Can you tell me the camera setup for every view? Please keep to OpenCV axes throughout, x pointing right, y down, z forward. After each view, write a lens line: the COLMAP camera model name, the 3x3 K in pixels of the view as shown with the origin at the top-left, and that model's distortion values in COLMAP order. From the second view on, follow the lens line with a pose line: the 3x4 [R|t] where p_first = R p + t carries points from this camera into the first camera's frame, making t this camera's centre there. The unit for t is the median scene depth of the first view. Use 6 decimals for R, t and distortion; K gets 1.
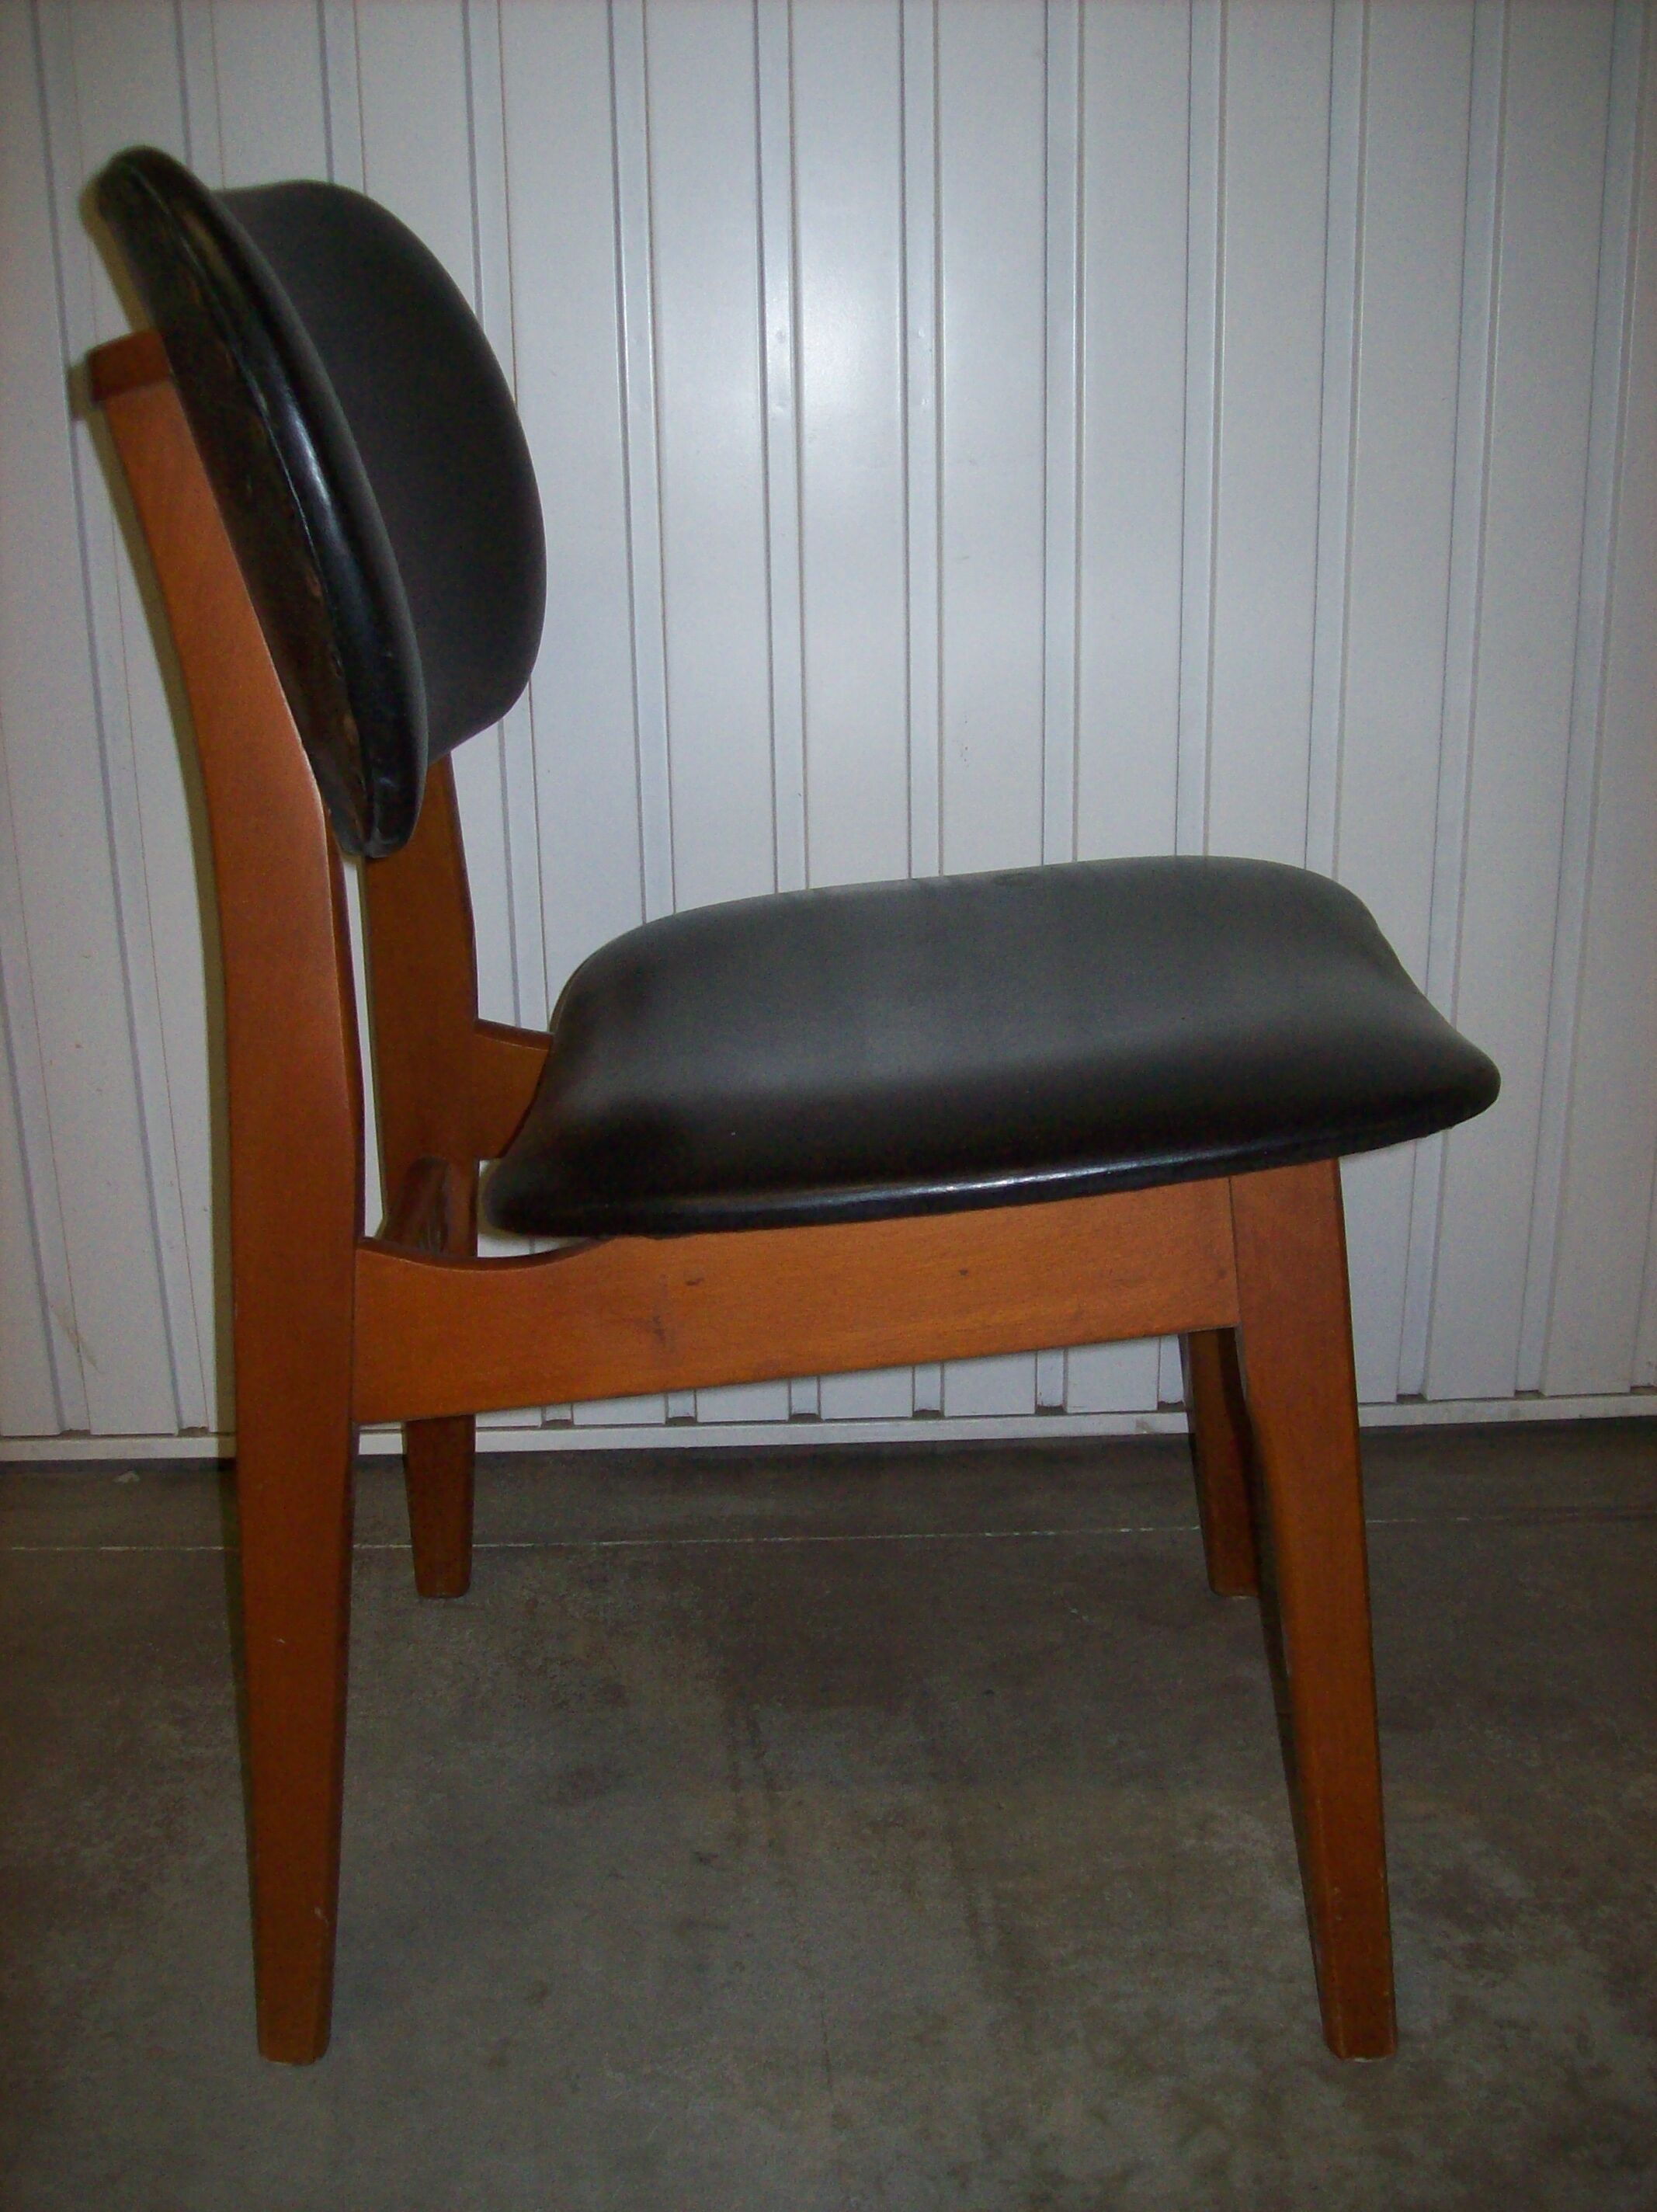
lens RADIAL K [[2336.4, 0, 828.5], [0, 2336.4, 1106.0], [0, 0, 1]] dist [-0.196513, 0.165971]
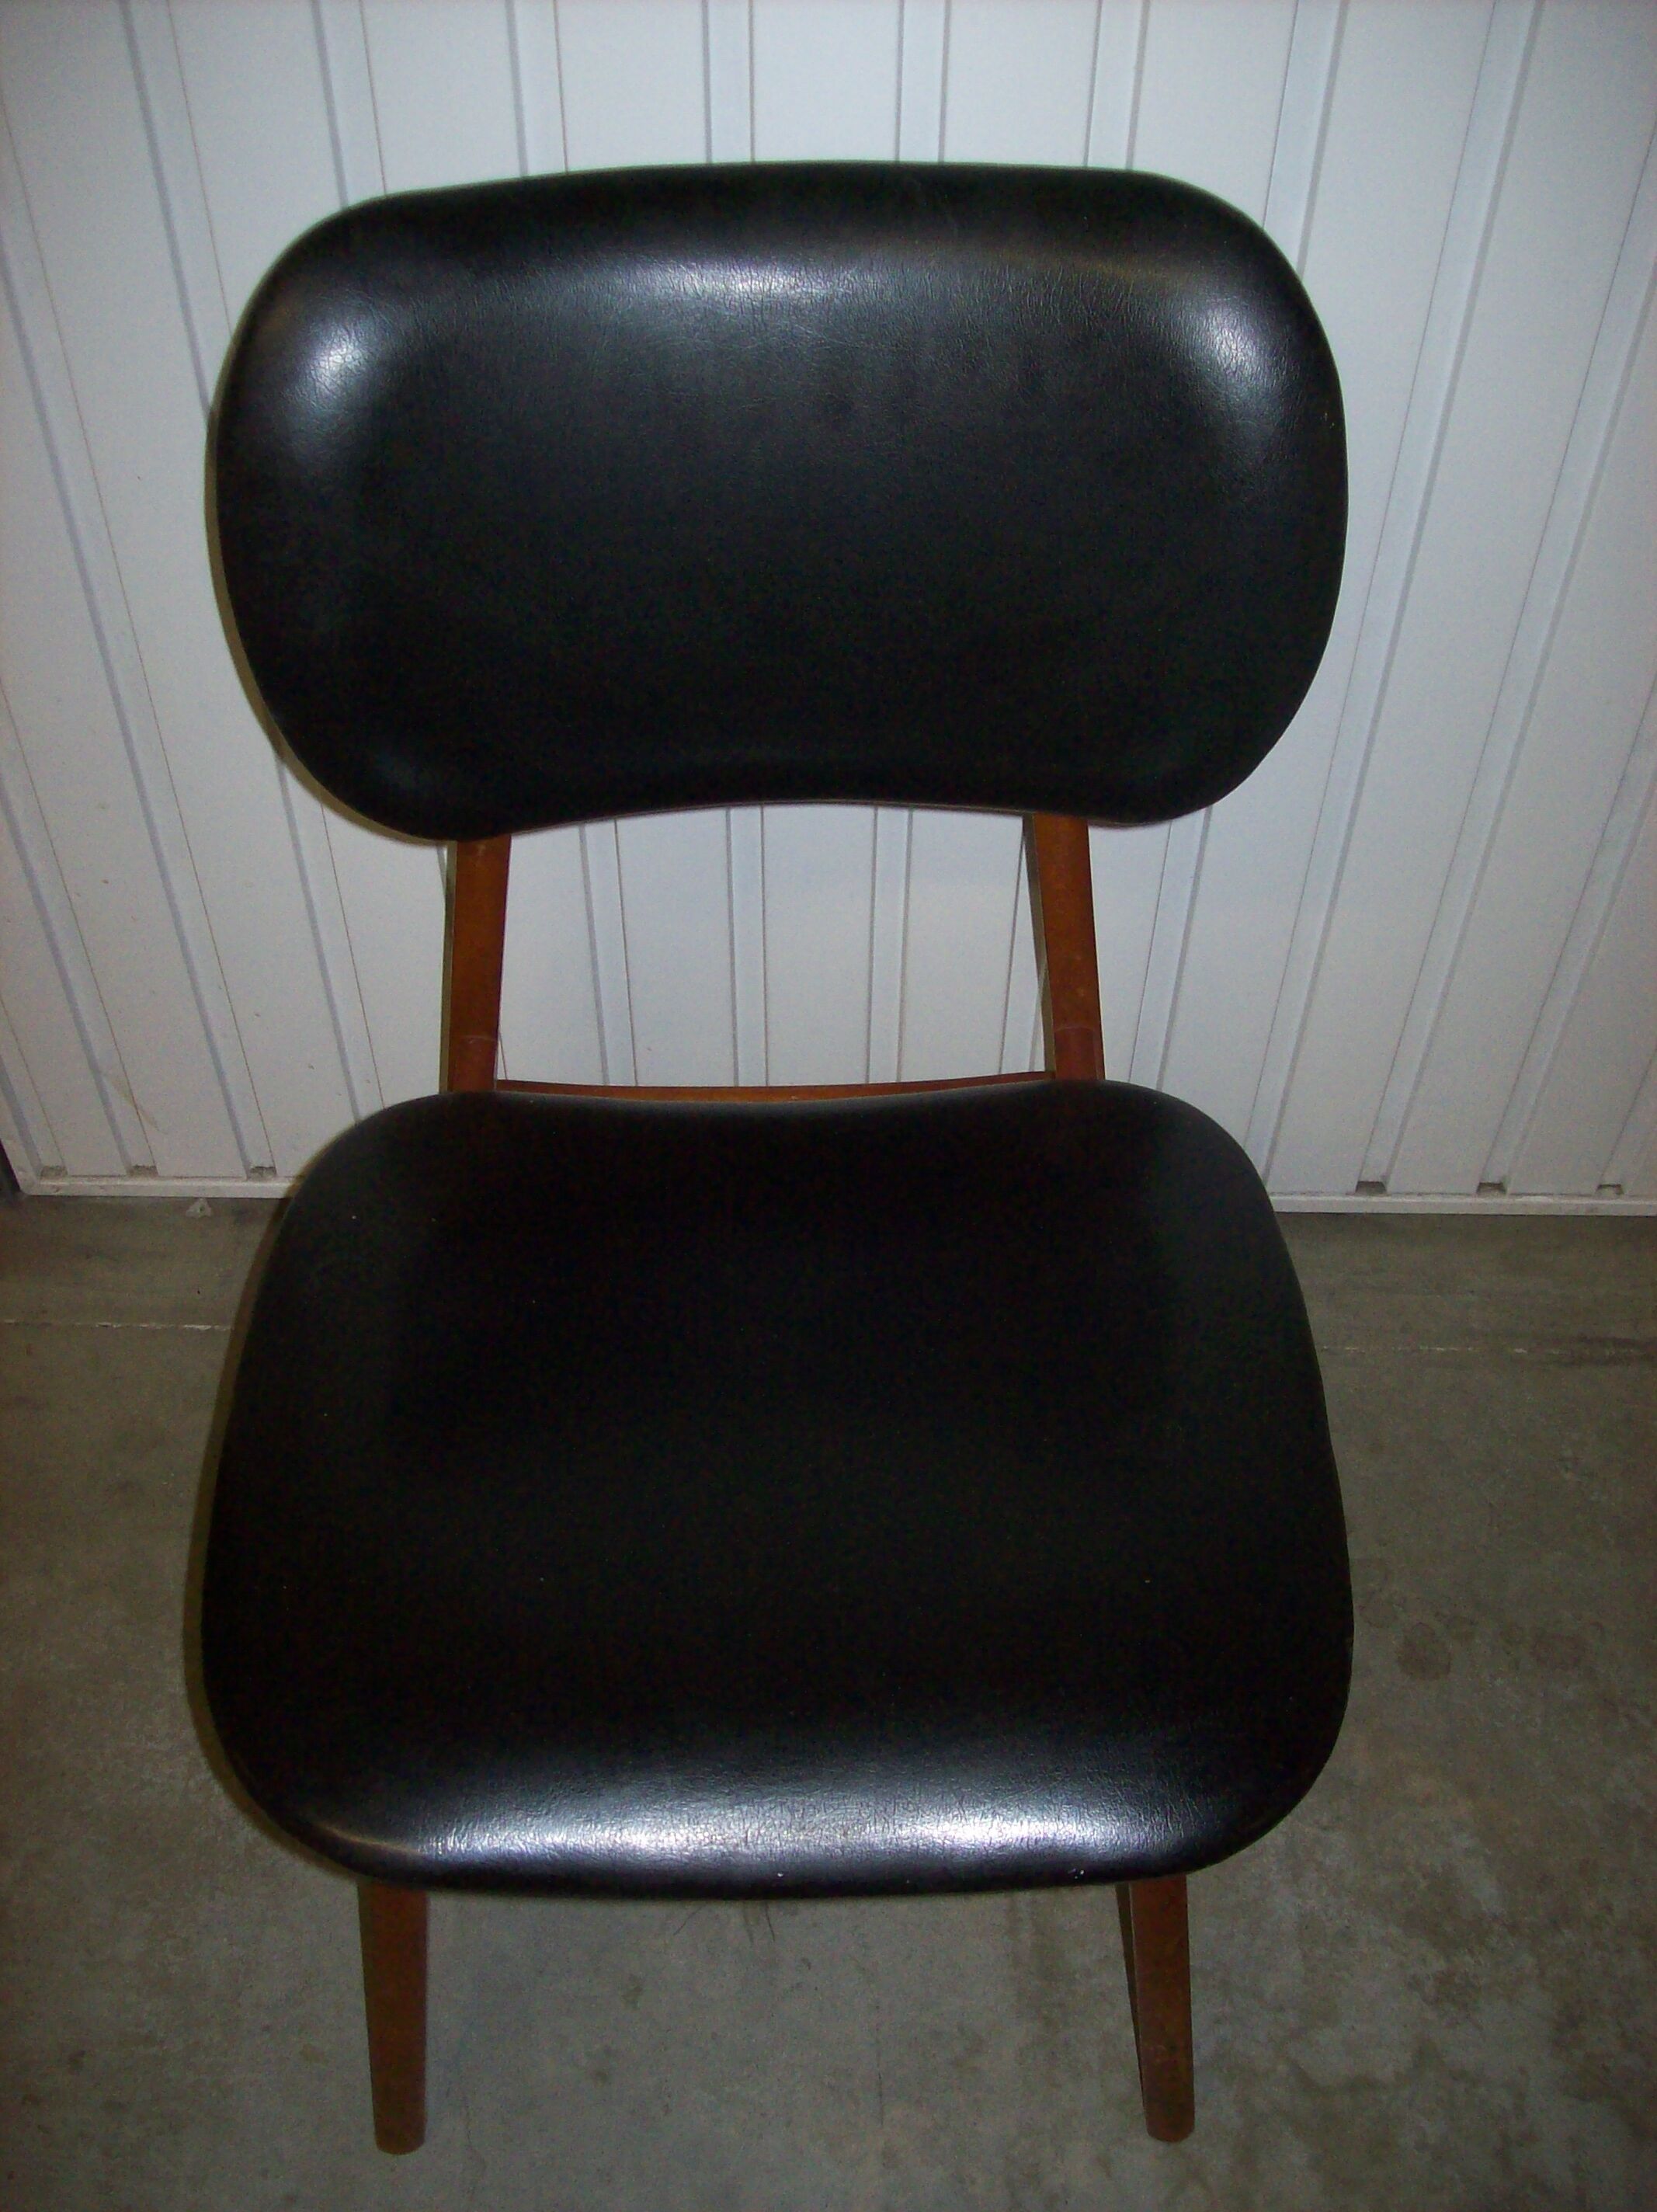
lens RADIAL K [[2336.4, 0, 828.5], [0, 2336.4, 1106.0], [0, 0, 1]] dist [-0.196513, 0.165971]
pose [[0.998931, 0.046217, 0.000205, -0.047134], [-0.039365, 0.848496, 0.527736, -0.583065], [0.024216, -0.527180, 0.849409, 0.244230]]
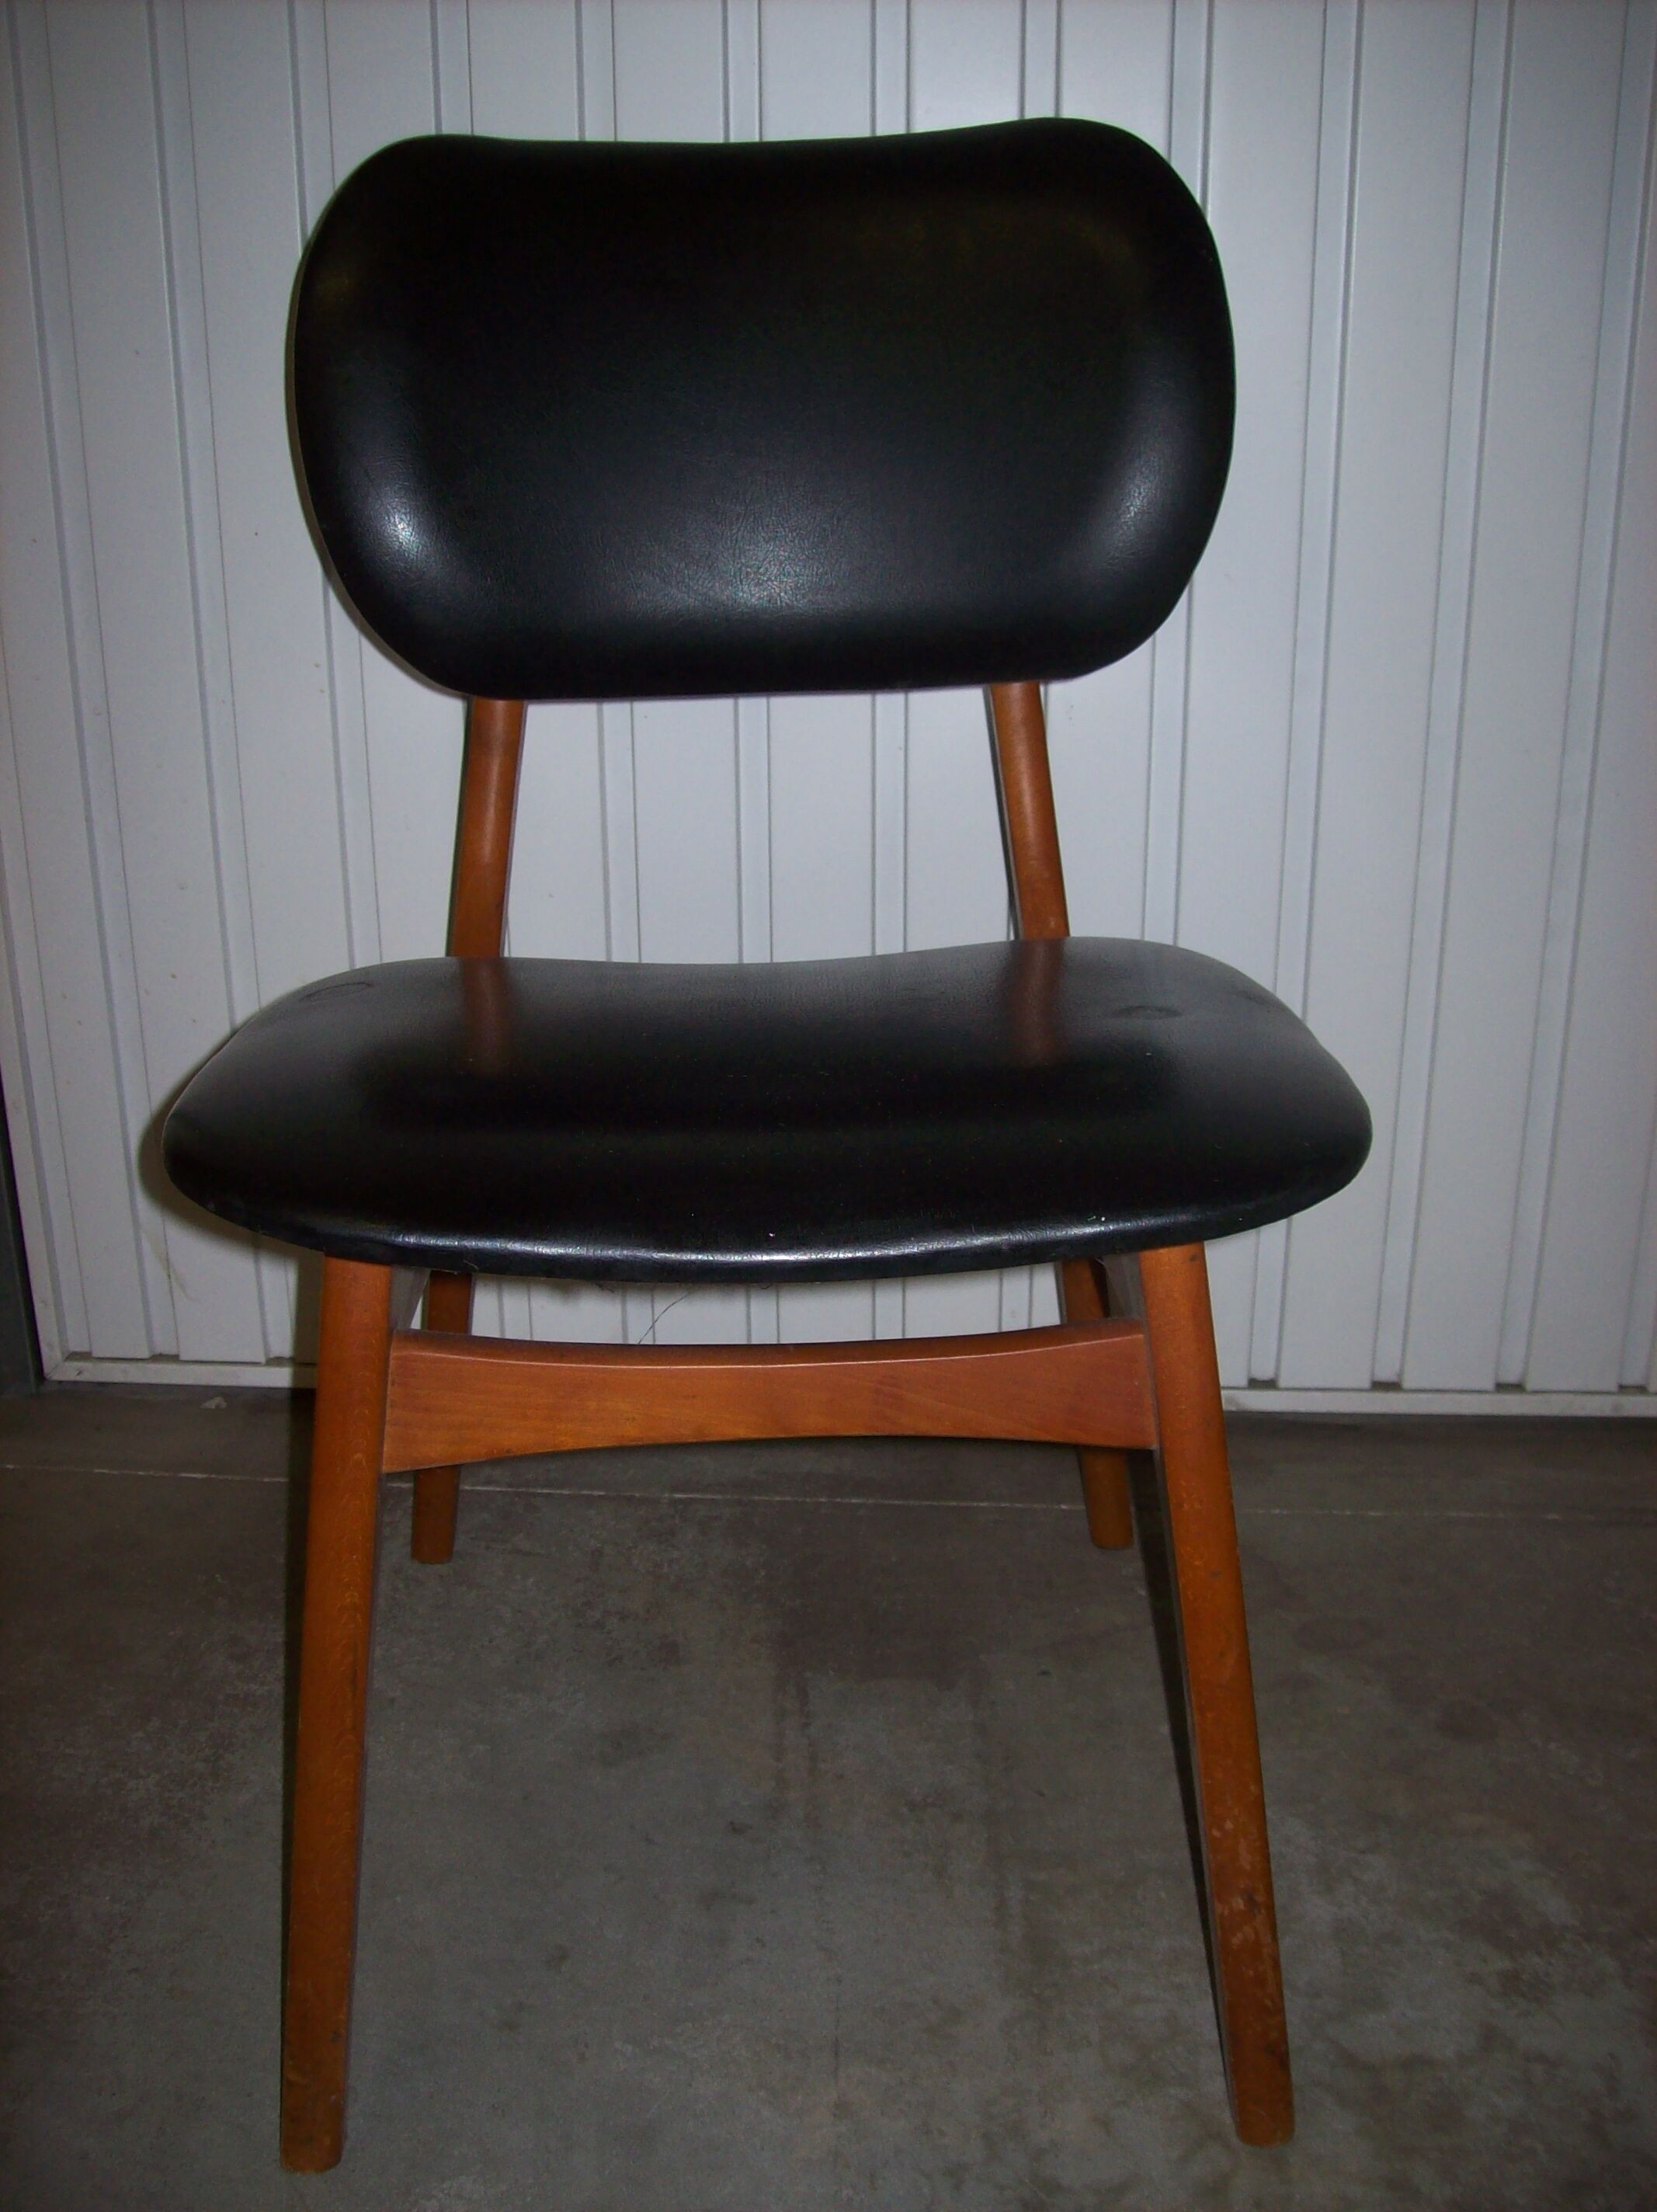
lens RADIAL K [[2336.4, 0, 828.5], [0, 2336.4, 1106.0], [0, 0, 1]] dist [-0.196513, 0.165971]
pose [[0.996062, 0.041722, -0.078234, 0.051982], [-0.038606, 0.998416, 0.040928, -0.028699], [0.079818, -0.037746, 0.996095, 0.022468]]
